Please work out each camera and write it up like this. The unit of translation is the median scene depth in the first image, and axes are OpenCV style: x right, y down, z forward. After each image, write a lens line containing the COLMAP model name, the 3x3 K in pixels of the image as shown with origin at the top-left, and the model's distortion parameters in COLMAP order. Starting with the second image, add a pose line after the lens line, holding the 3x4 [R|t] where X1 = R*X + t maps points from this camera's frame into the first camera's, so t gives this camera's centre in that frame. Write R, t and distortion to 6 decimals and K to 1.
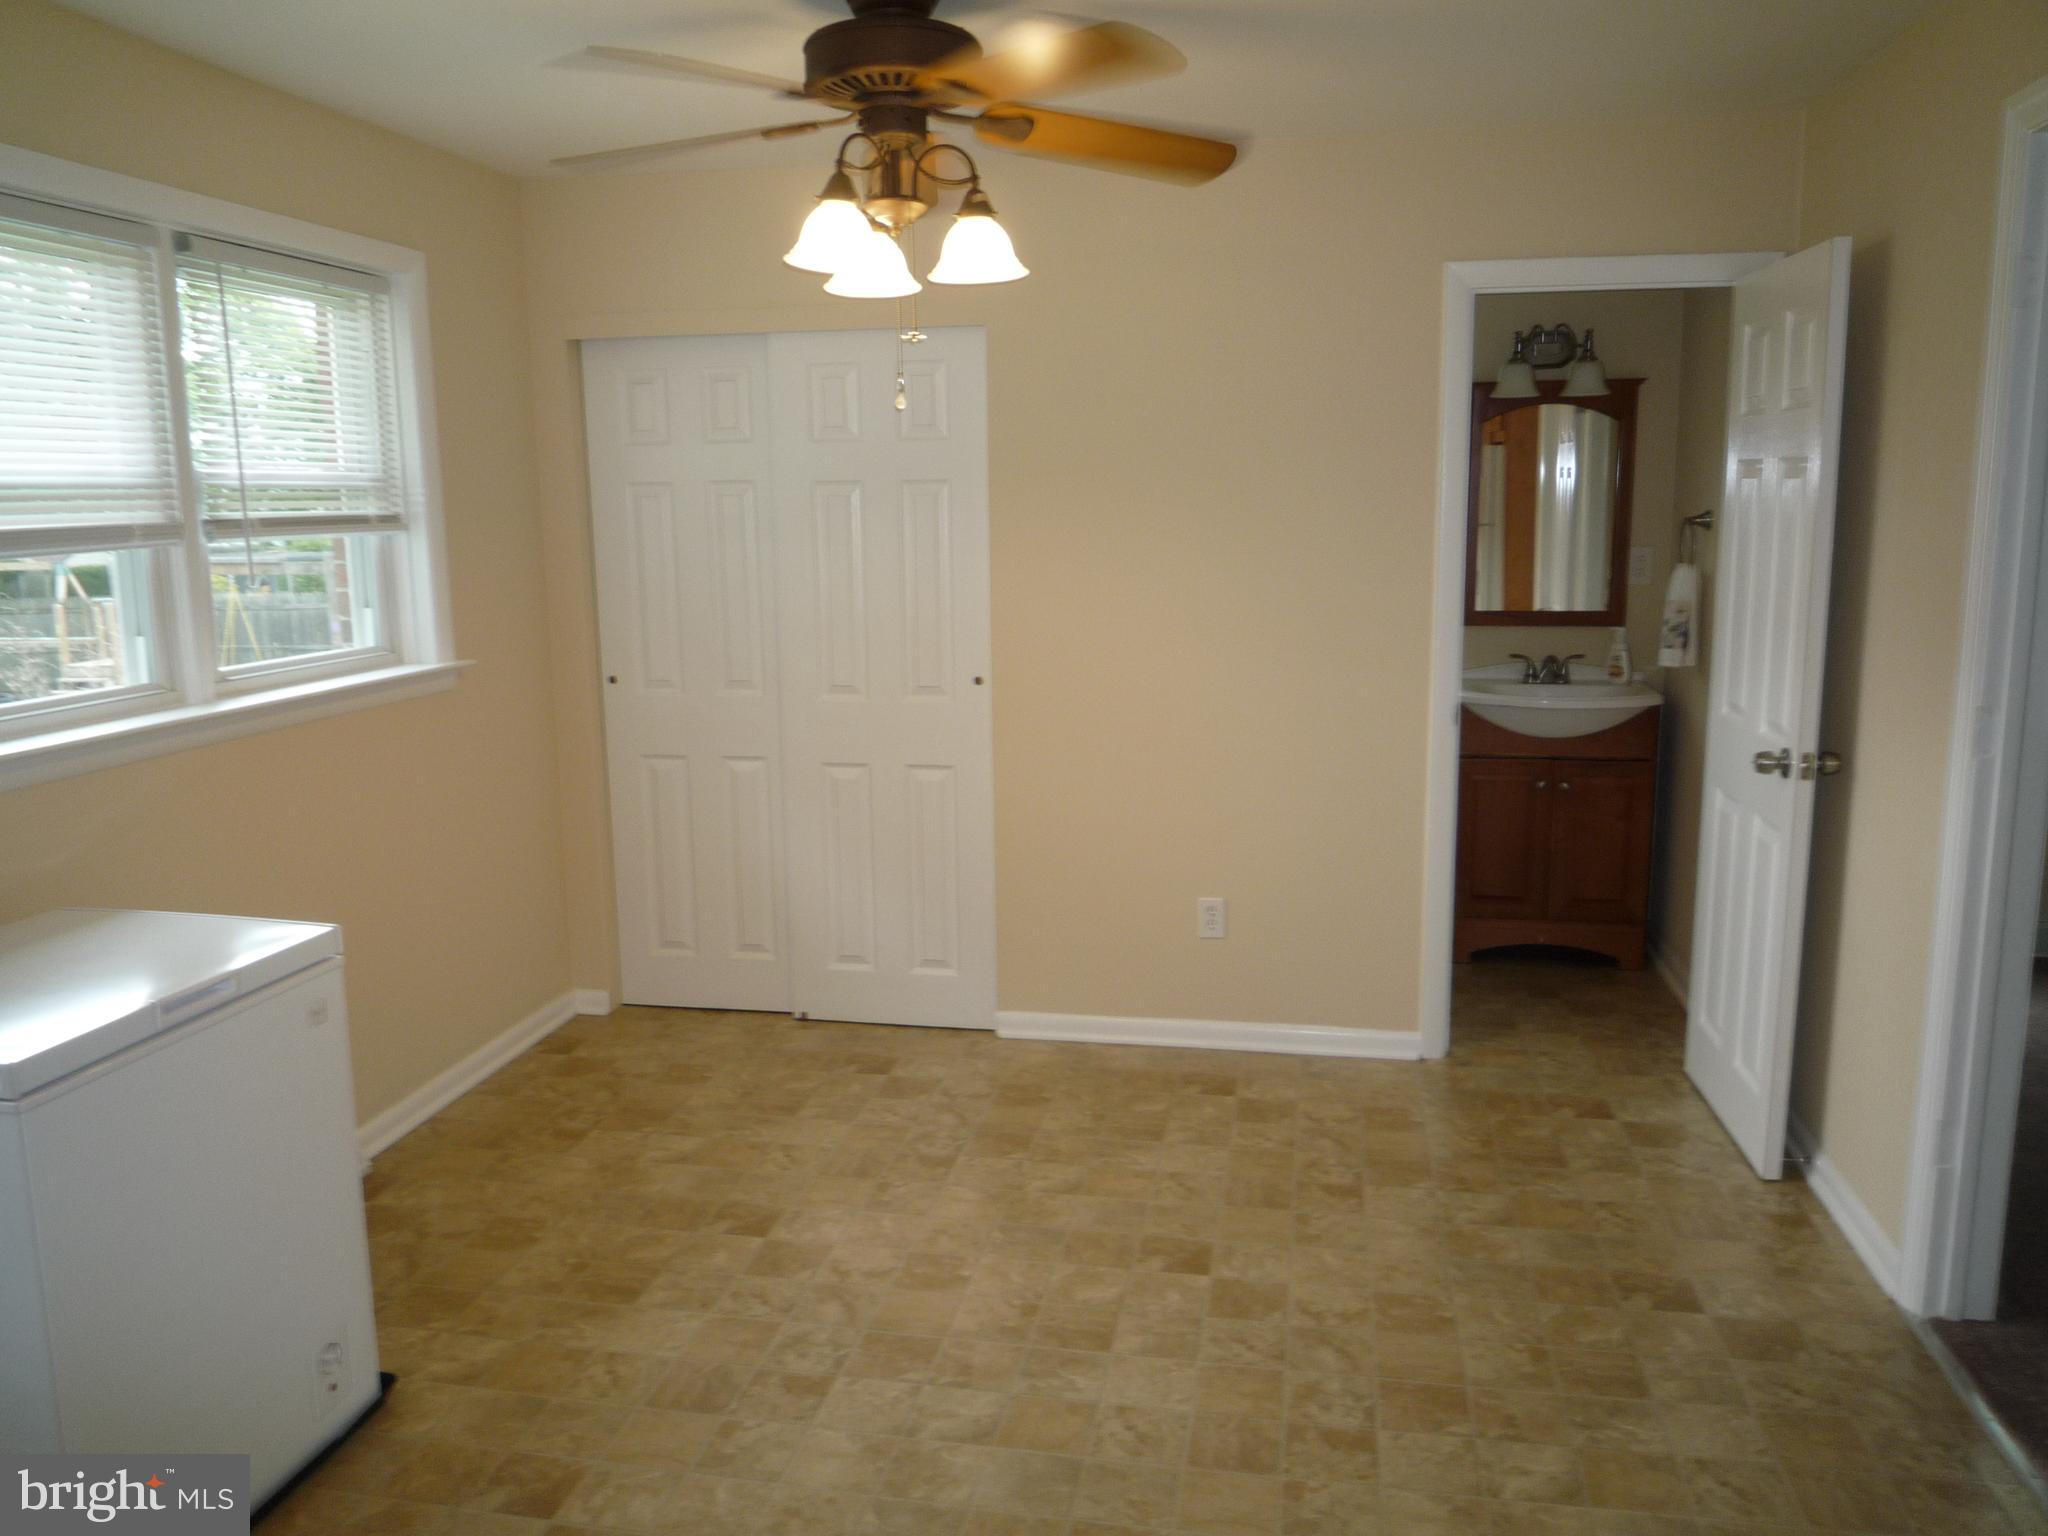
lens RADIAL K [[1530.3, 0, 1021.3], [0, 1530.3, 747.2], [0, 0, 1]] dist [-0.001727, -0.038657]
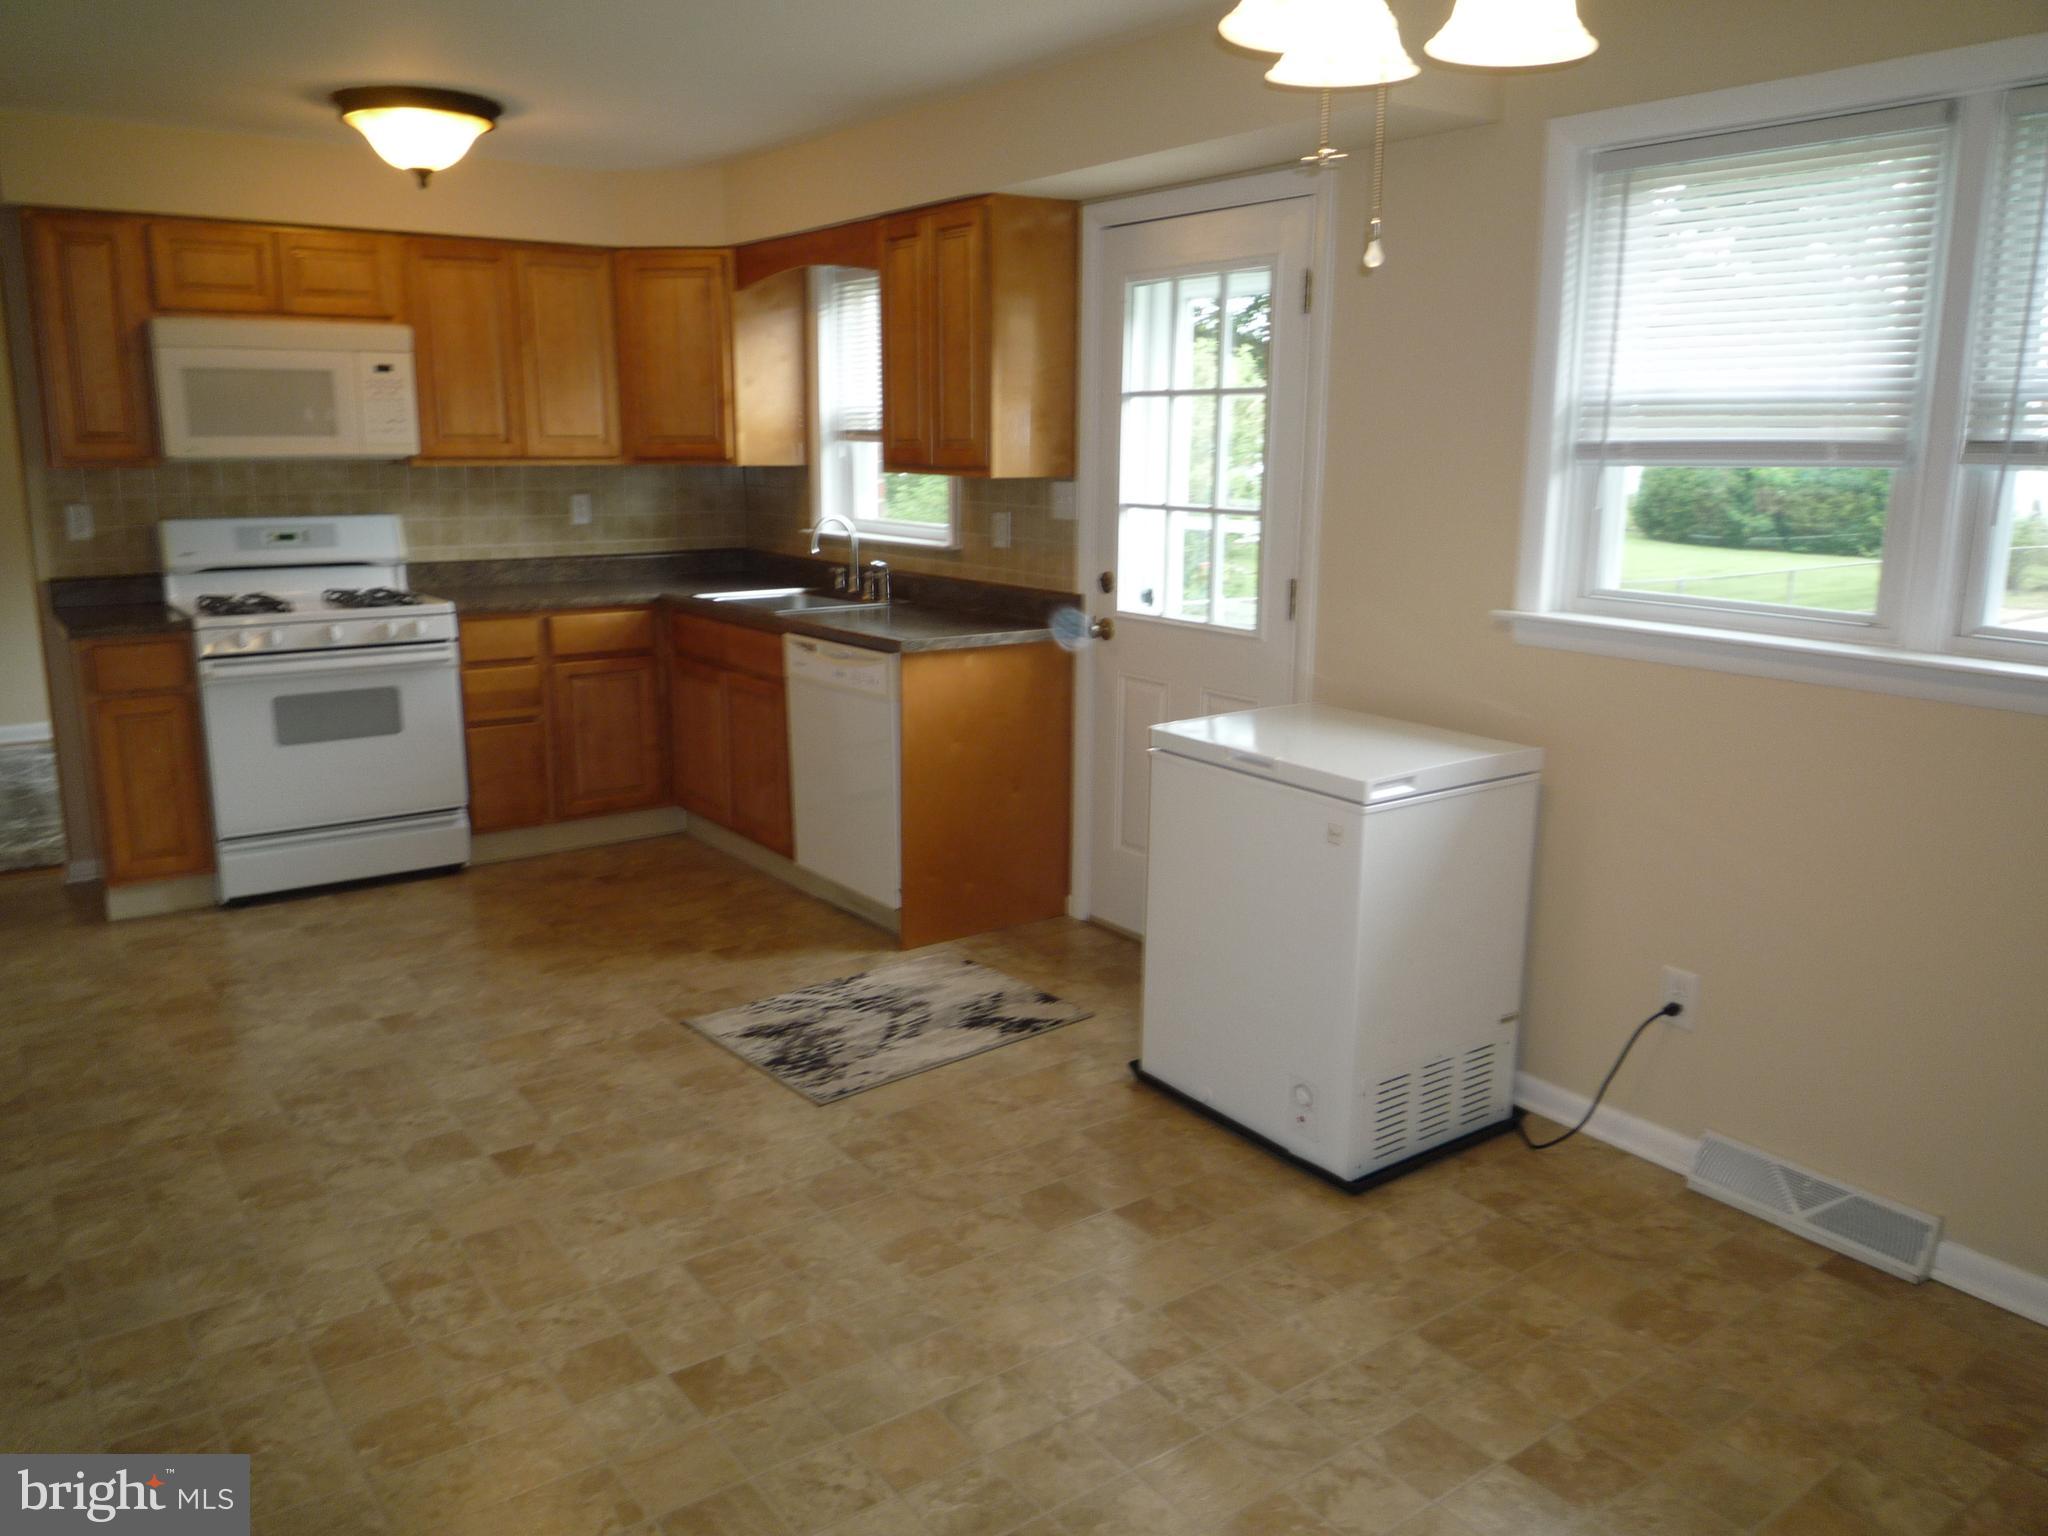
lens RADIAL K [[1530.3, 0, 1032.1], [0, 1530.3, 772.9], [0, 0, 1]] dist [-0.001727, -0.038657]
pose [[-0.675918, 0.170950, -0.716876, 0.540466], [-0.121350, 0.933632, 0.337055, -0.265032], [0.726917, 0.314815, -0.610314, 1.590385]]
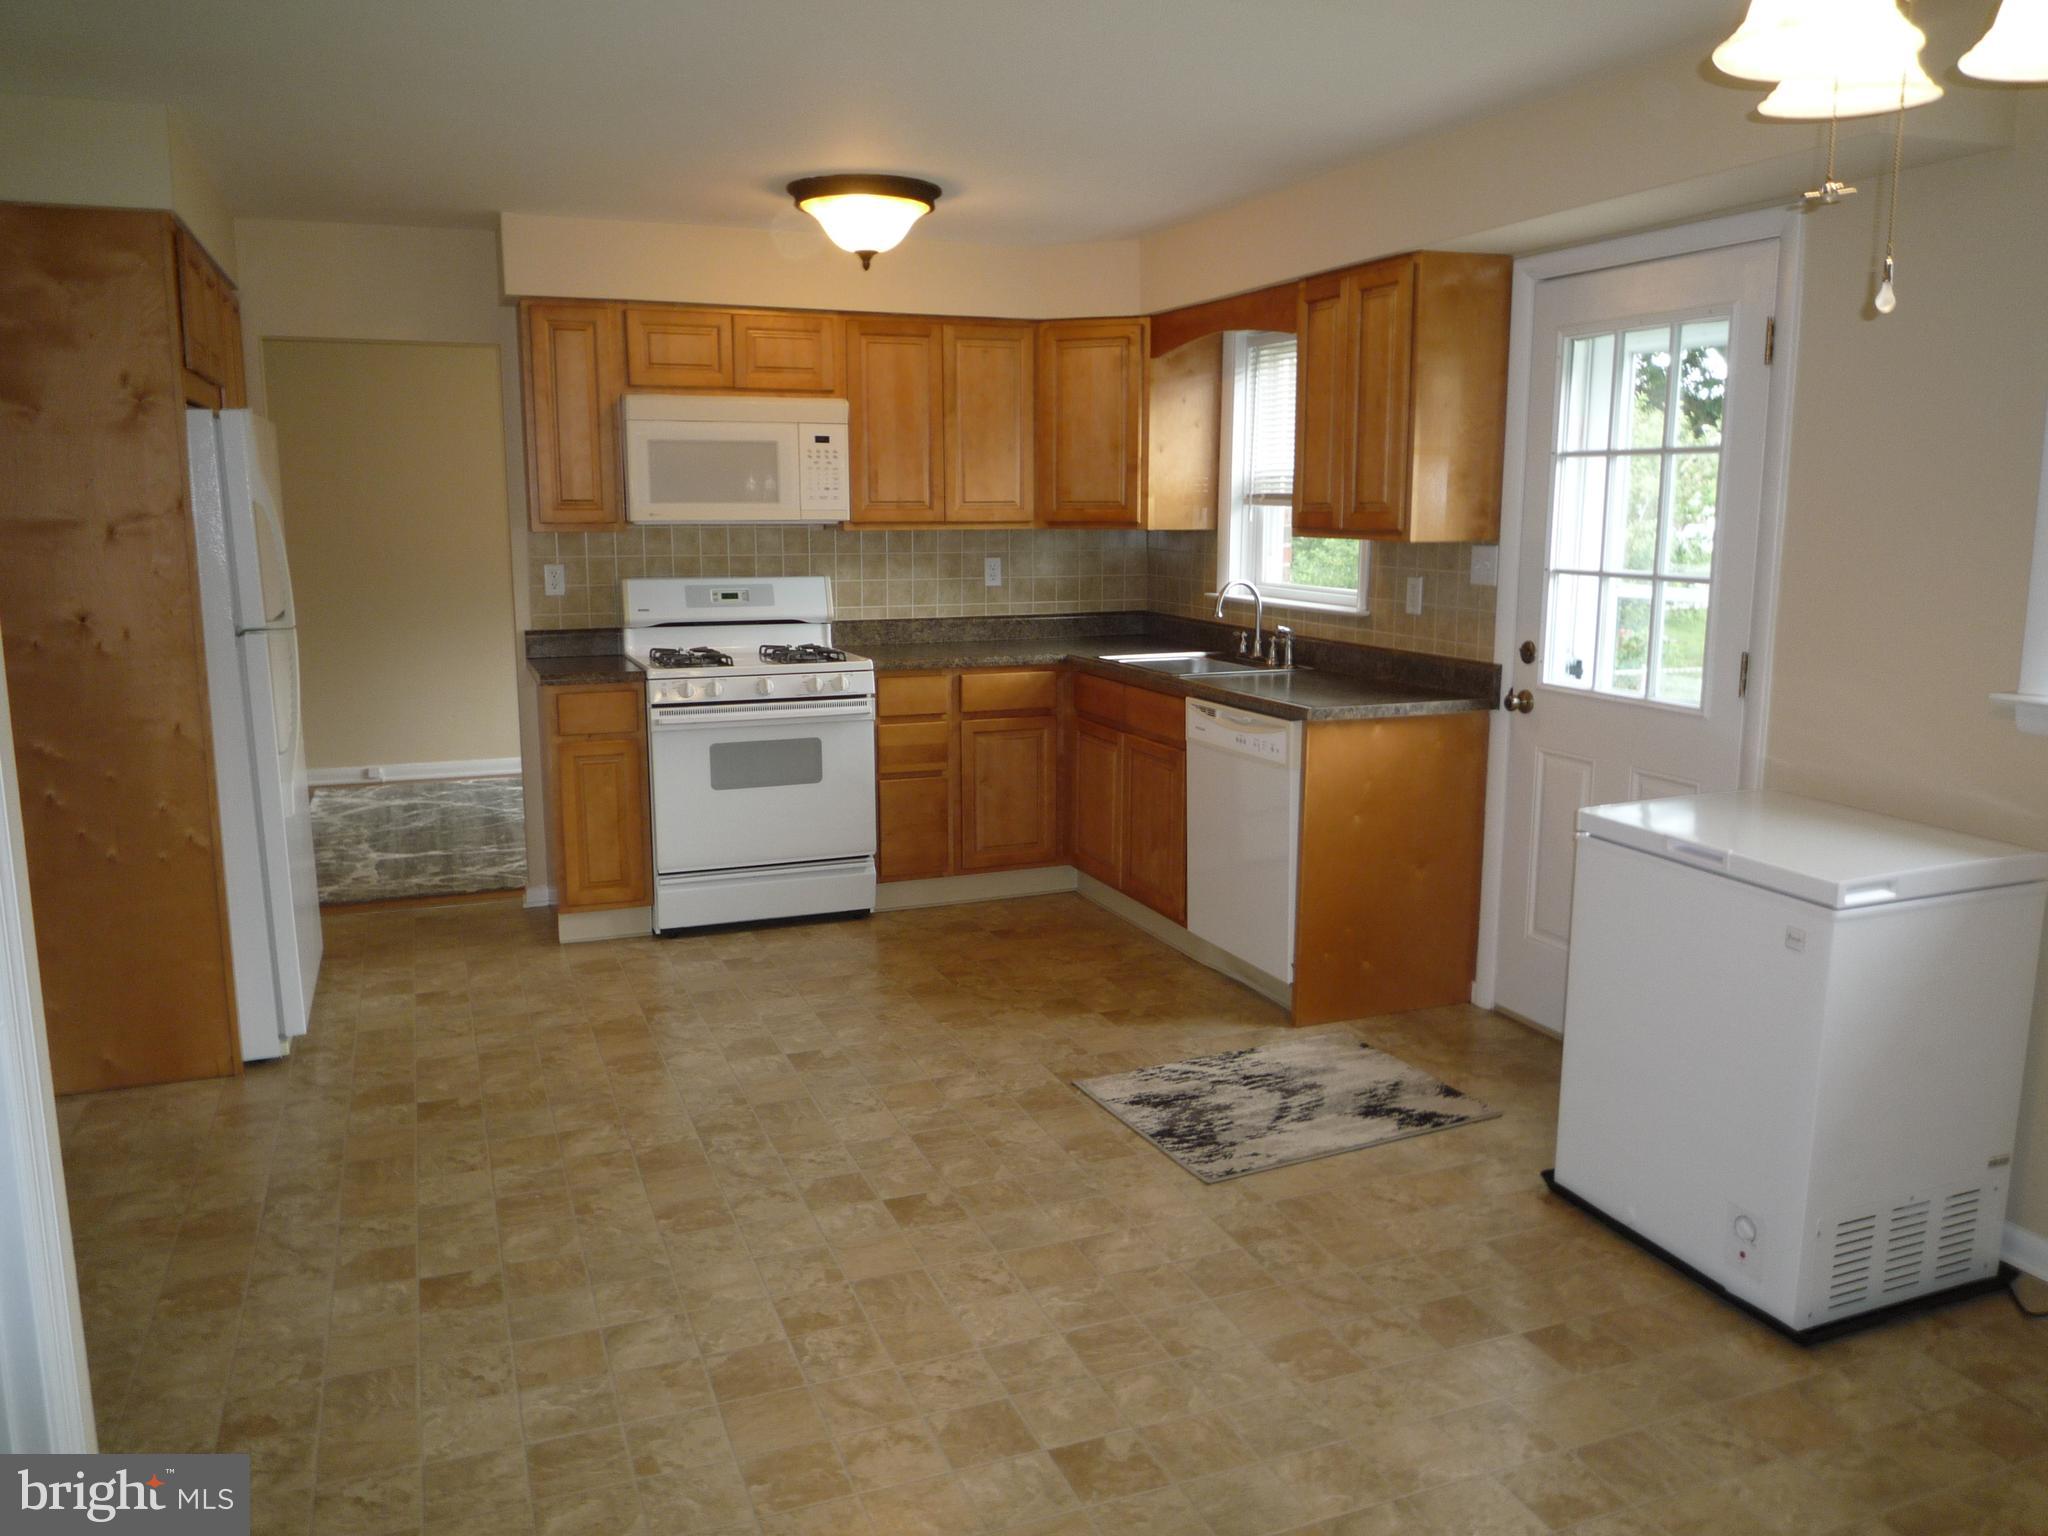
lens RADIAL K [[1530.3, 0, 1035.0], [0, 1530.3, 771.6], [0, 0, 1]] dist [-0.001727, -0.038657]
pose [[-0.837861, 0.113101, -0.534039, 0.535558], [-0.079100, 0.942822, 0.323775, -0.261283], [0.540123, 0.313521, -0.781007, 1.566007]]
